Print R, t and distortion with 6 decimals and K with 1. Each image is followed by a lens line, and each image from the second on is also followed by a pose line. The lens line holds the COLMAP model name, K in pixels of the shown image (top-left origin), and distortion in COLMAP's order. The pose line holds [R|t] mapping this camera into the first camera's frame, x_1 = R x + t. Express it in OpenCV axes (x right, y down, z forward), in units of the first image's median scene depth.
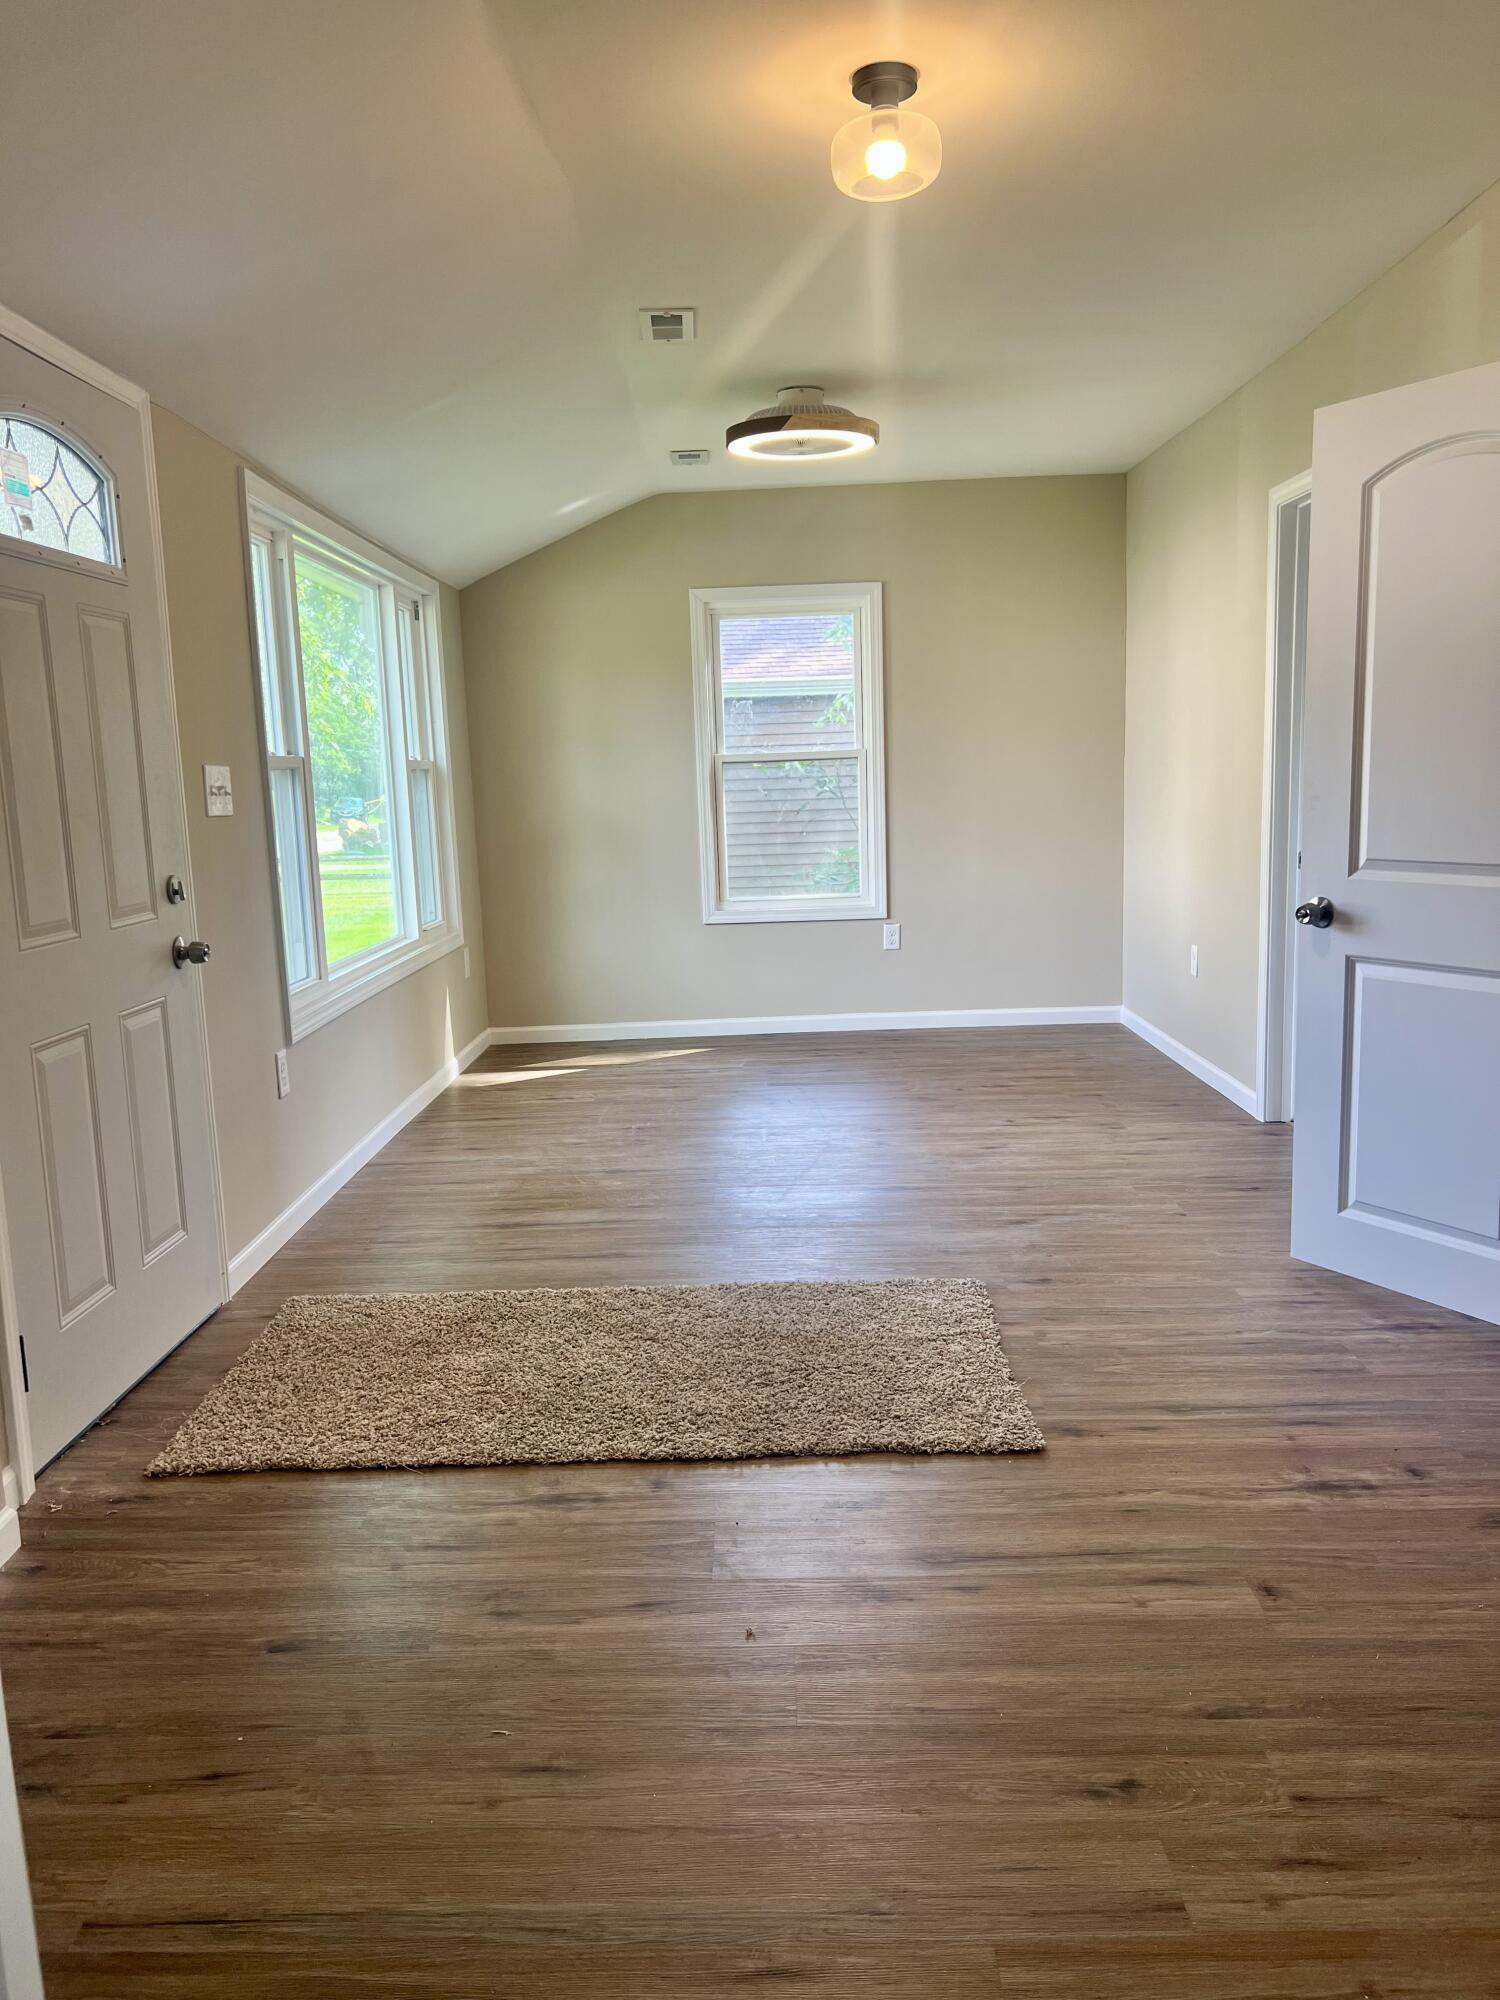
lens RADIAL K [[1525.0, 0, 749.4], [0, 1525.0, 1044.6], [0, 0, 1]] dist [-0.002729, -0.001841]
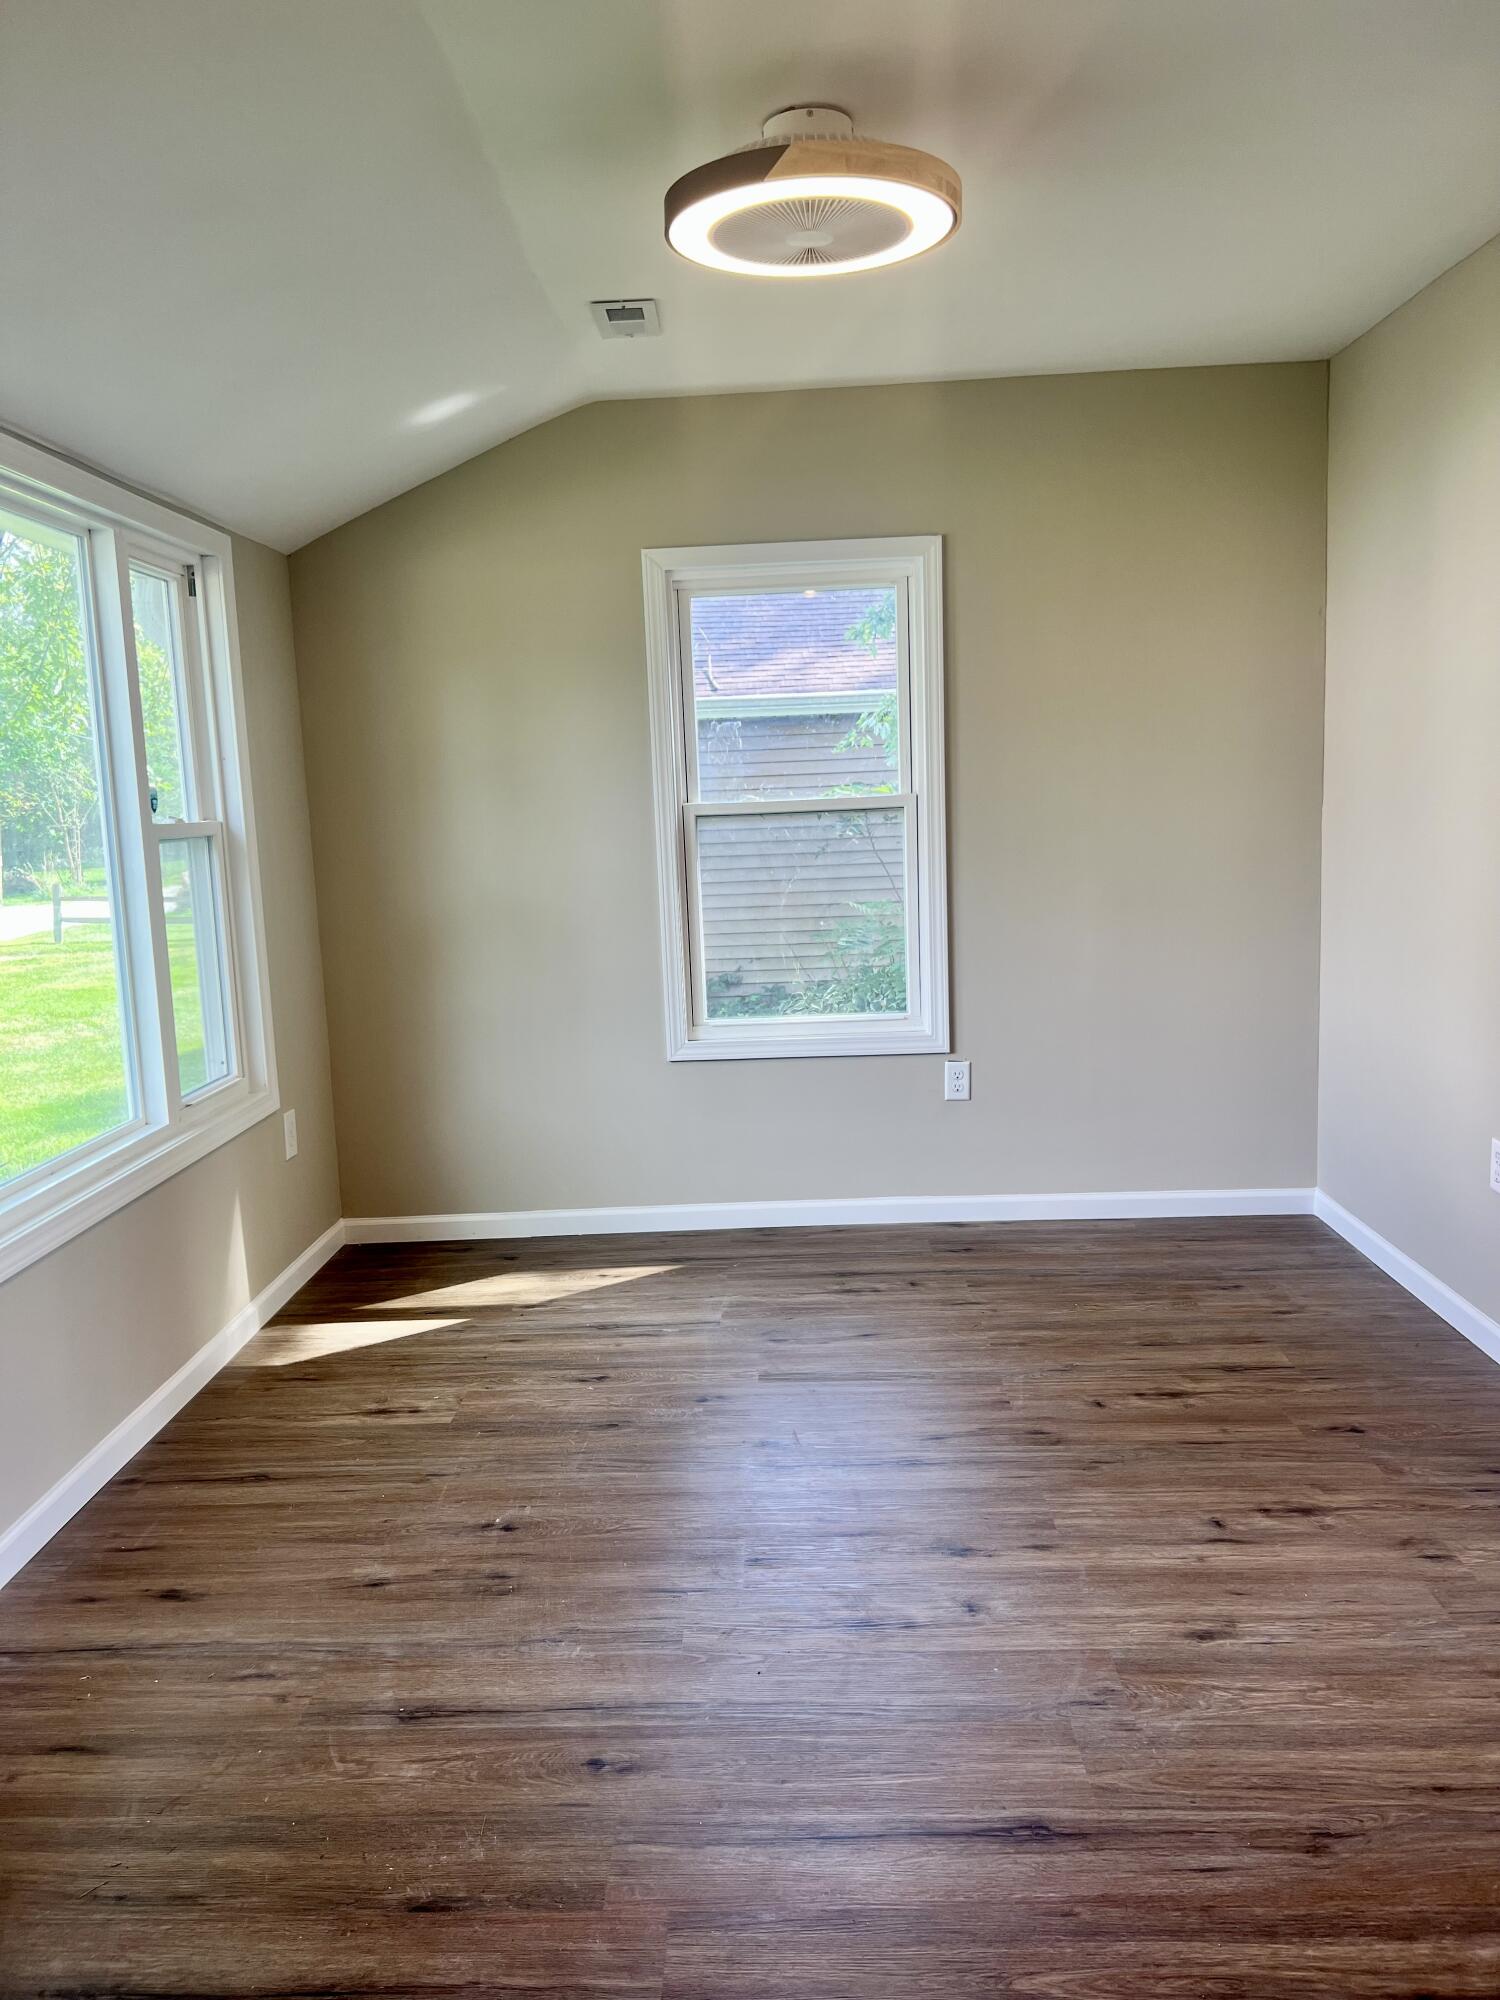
lens RADIAL K [[1525.0, 0, 744.6], [0, 1525.0, 1000.5], [0, 0, 1]] dist [-0.002729, -0.001841]
pose [[0.999821, -0.002190, -0.018805, 0.015850], [0.001414, 0.999149, -0.041216, -0.082361], [0.018879, 0.041182, 0.998973, 0.365537]]
